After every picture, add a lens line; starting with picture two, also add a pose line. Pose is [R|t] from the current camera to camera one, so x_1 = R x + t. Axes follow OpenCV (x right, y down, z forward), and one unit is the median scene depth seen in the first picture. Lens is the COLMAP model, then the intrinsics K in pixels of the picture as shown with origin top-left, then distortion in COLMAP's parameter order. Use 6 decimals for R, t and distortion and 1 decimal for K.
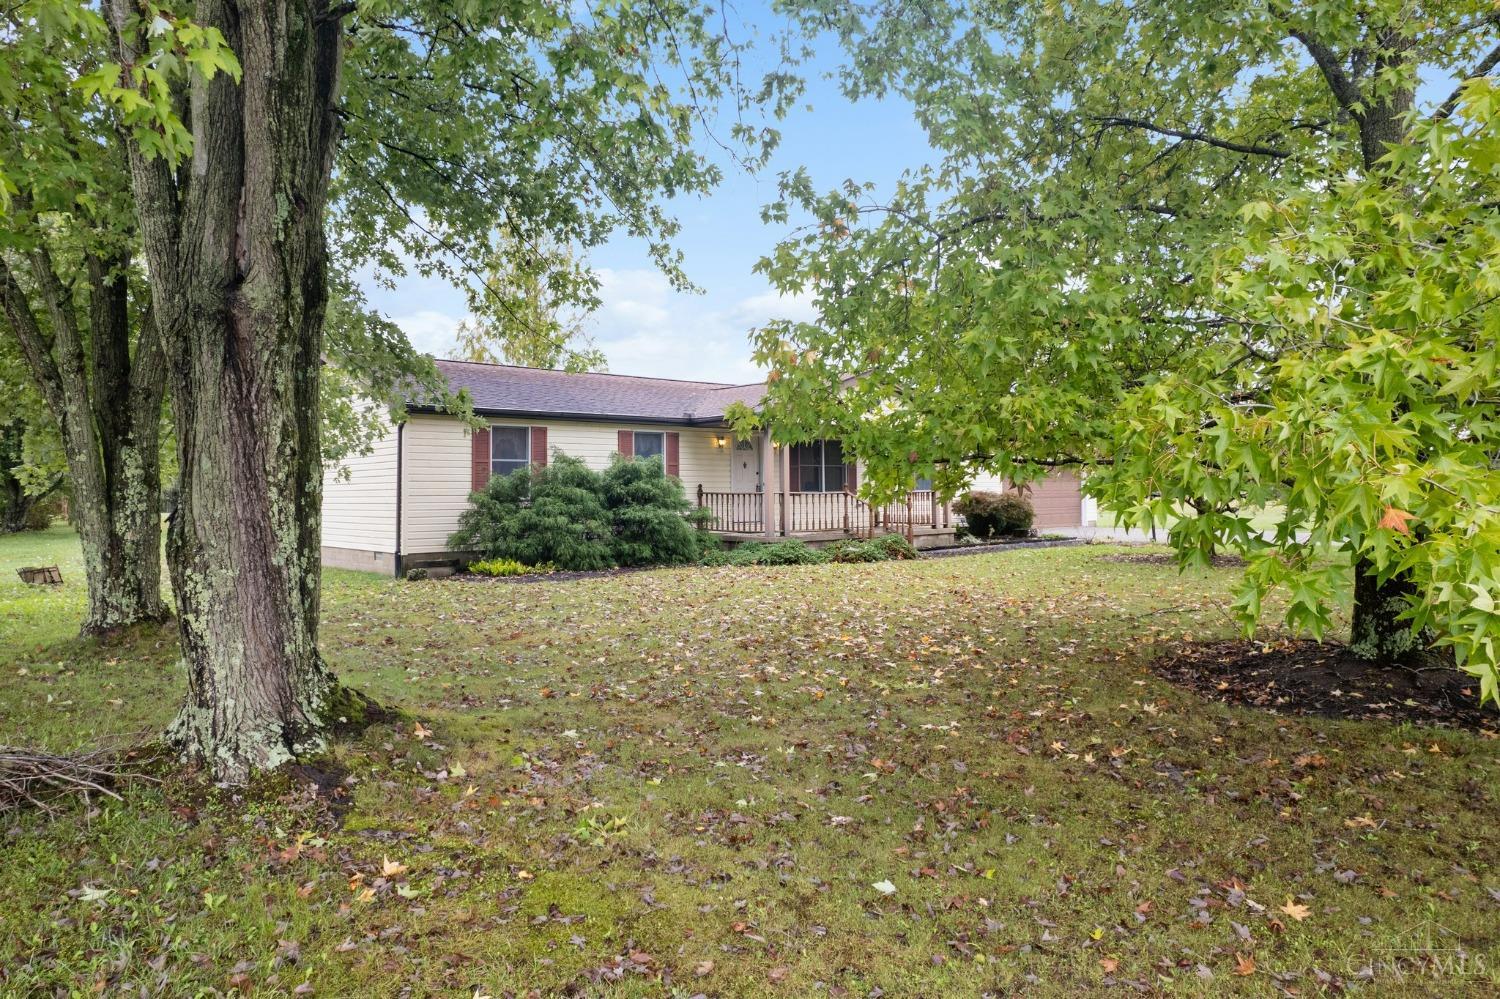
lens RADIAL K [[960.1, 0, 750.9], [0, 960.1, 447.9], [0, 0, 1]] dist [-0.058348, 0.046129]
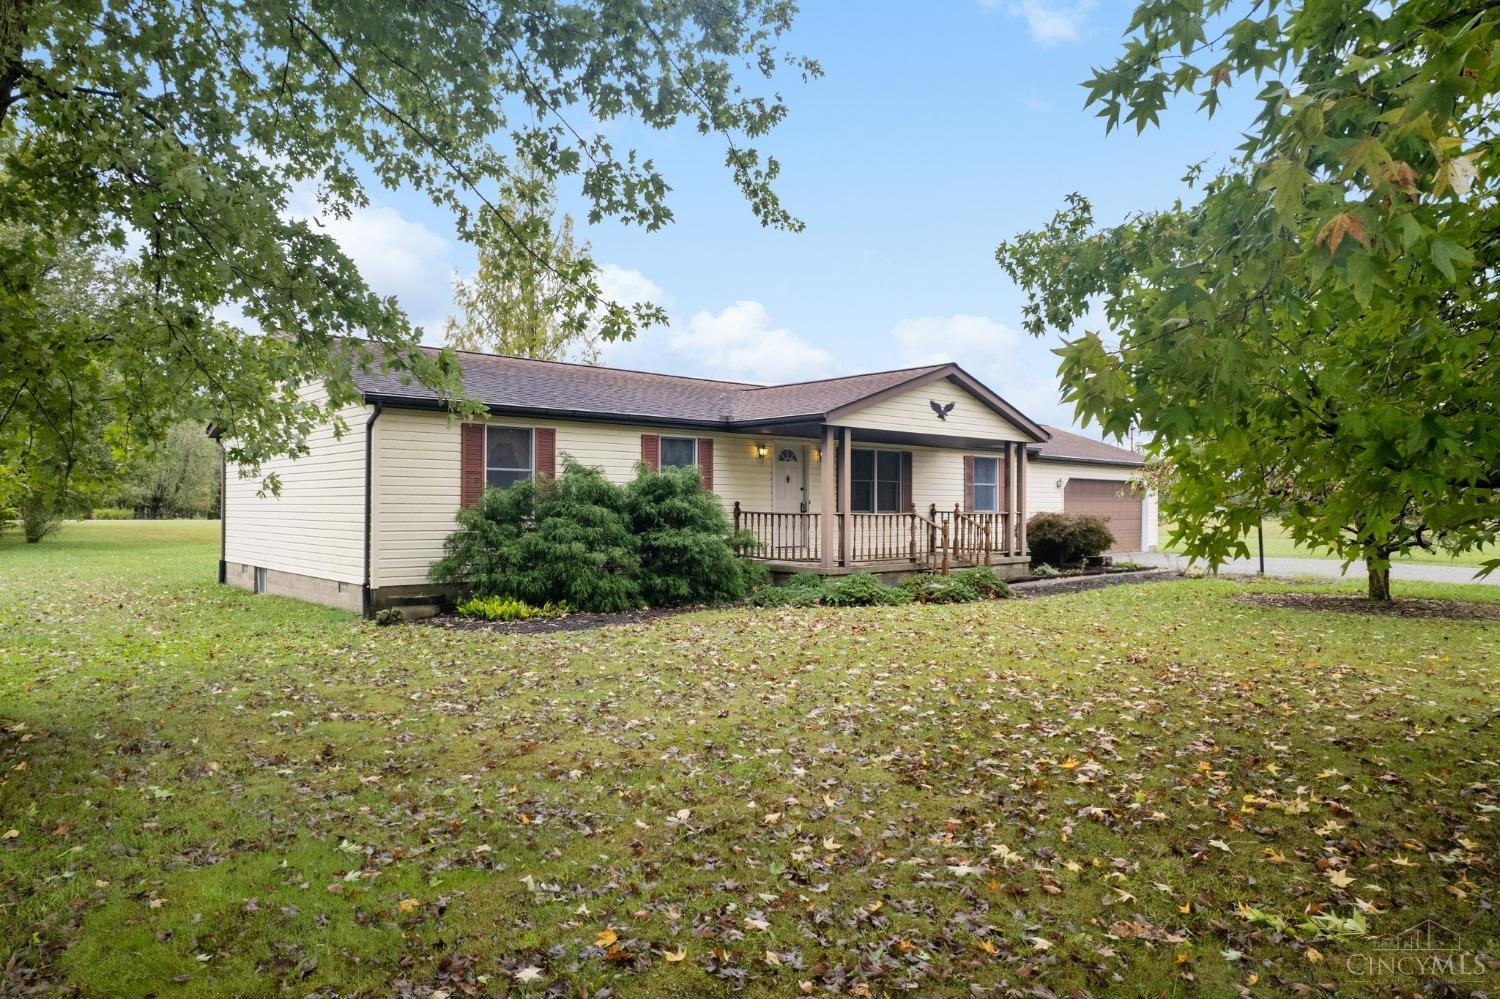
lens RADIAL K [[960.1, 0, 749.9], [0, 960.1, 500.8], [0, 0, 1]] dist [-0.058348, 0.046129]
pose [[0.999874, 0.013252, 0.008710, -0.063521], [-0.013600, 0.999062, 0.041100, 0.003924], [-0.008157, -0.041214, 0.999117, 0.220390]]
